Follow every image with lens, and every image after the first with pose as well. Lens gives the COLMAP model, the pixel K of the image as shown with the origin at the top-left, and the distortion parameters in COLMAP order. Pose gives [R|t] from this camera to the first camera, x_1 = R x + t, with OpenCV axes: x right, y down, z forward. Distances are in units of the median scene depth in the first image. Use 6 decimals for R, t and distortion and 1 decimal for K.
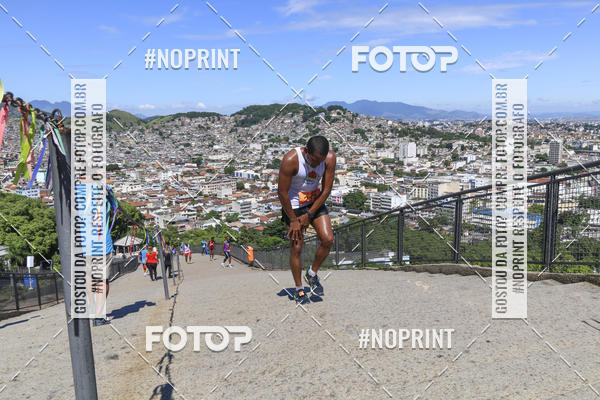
lens RADIAL K [[522.6, 0, 298.5], [0, 522.6, 203.4], [0, 0, 1]] dist [-0.009715, 0.002733]
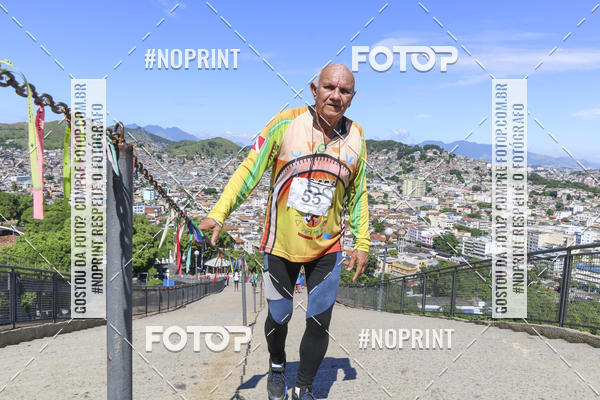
lens RADIAL K [[466.6, 0, 301.9], [0, 466.6, 199.3], [0, 0, 1]] dist [-0.025294, 0.003492]
pose [[0.980716, 0.075084, -0.180440, -0.003558], [-0.087265, 0.994344, -0.060535, -0.011070], [0.174874, 0.075114, 0.981721, 0.105263]]
